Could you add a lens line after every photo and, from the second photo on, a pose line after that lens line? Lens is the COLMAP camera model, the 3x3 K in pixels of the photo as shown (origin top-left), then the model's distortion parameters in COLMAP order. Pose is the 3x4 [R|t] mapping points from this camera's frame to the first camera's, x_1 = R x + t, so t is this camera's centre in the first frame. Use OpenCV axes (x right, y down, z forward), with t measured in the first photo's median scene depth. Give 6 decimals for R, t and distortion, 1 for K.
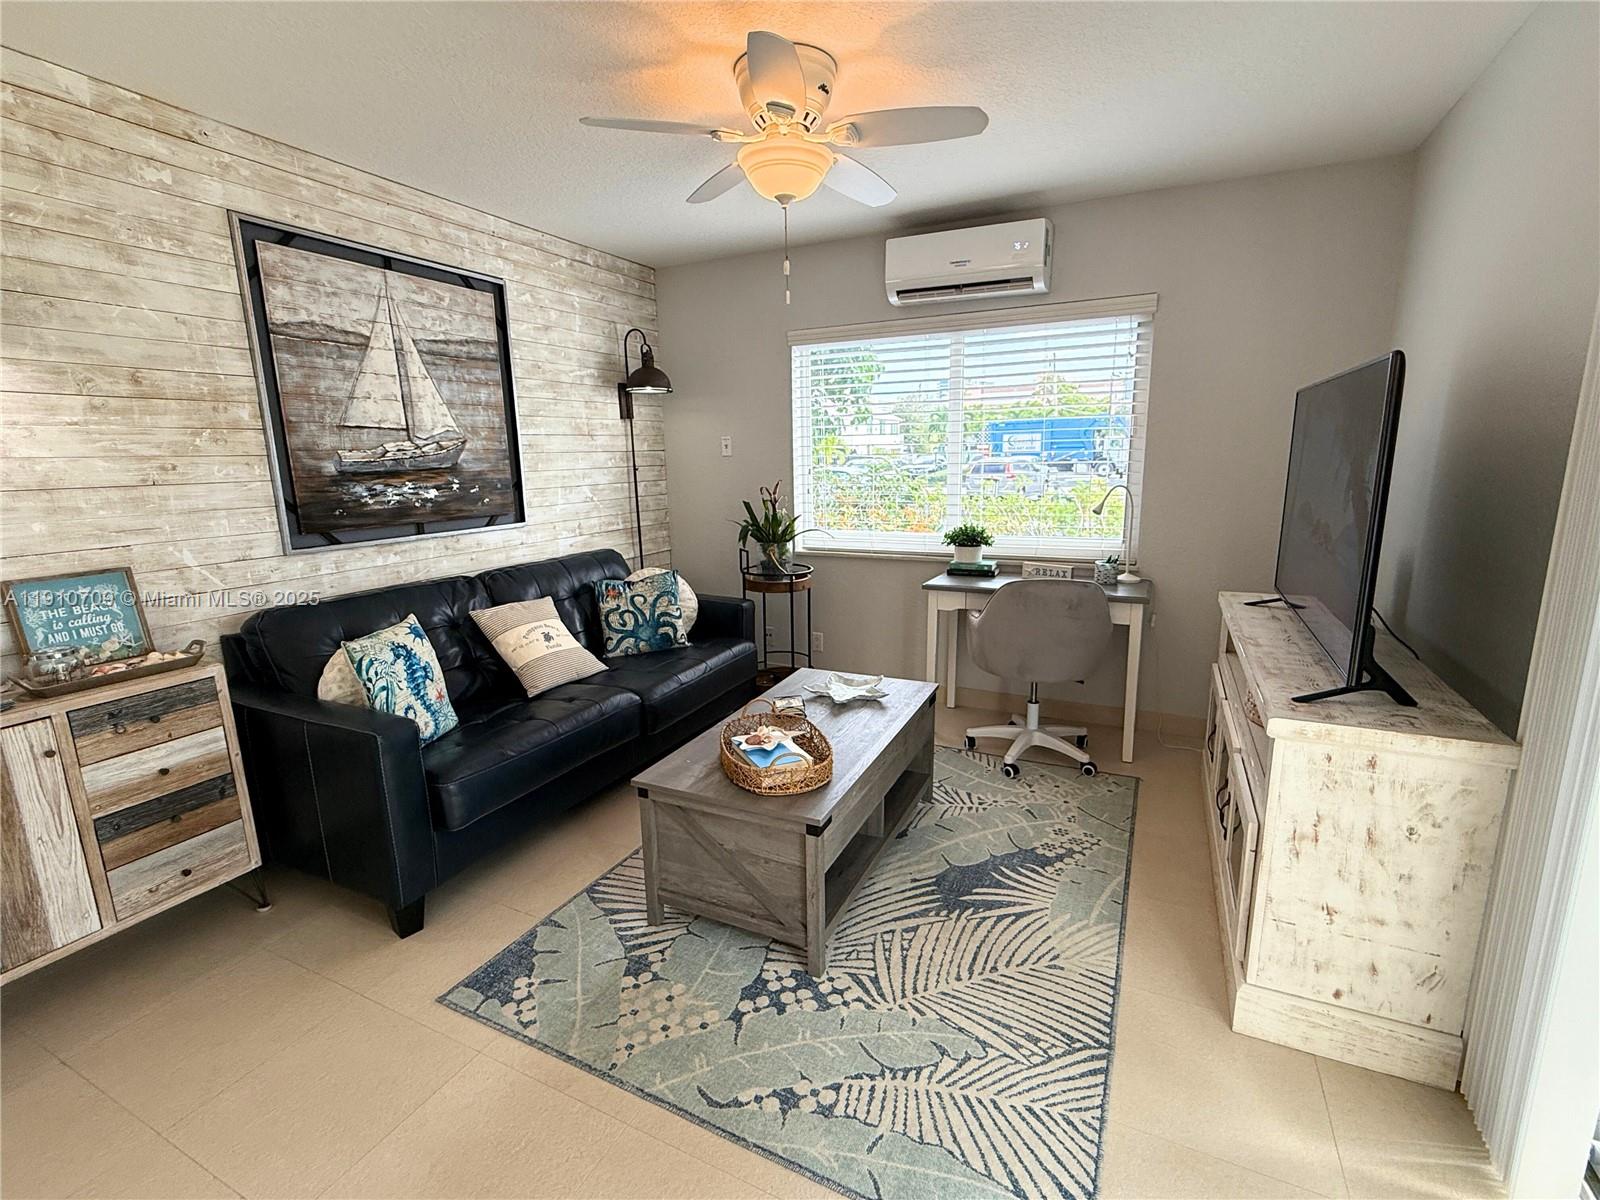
lens RADIAL K [[728.2, 0, 796.9], [0, 728.2, 597.9], [0, 0, 1]] dist [0.028809, 0.000451]
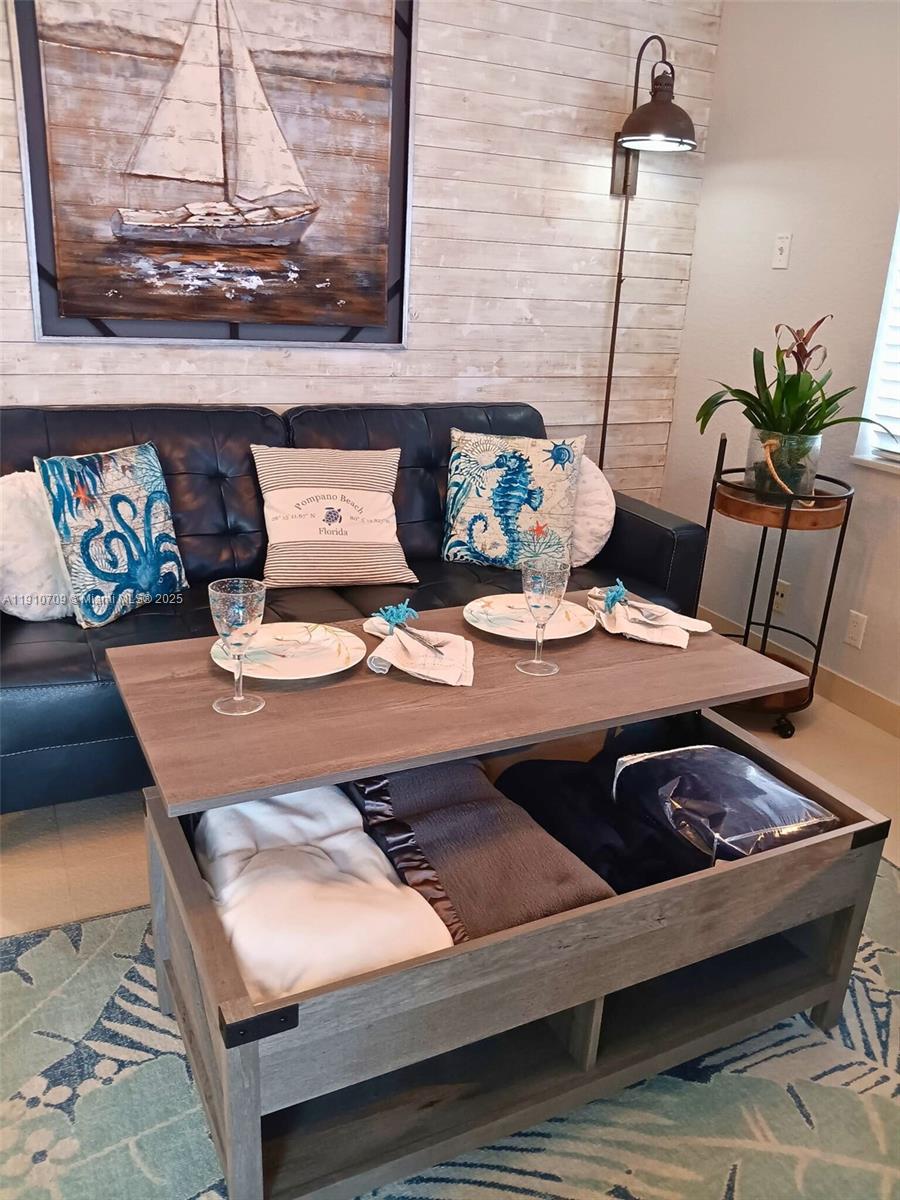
lens RADIAL K [[947.2, 0, 452.5], [0, 947.2, 602.9], [0, 0, 1]] dist [-0.025921, -0.004031]
pose [[0.800468, 0.250130, -0.544689, 0.226352], [-0.182569, 0.967328, 0.175912, -0.038914], [0.570894, -0.041369, 0.819981, 0.357214]]
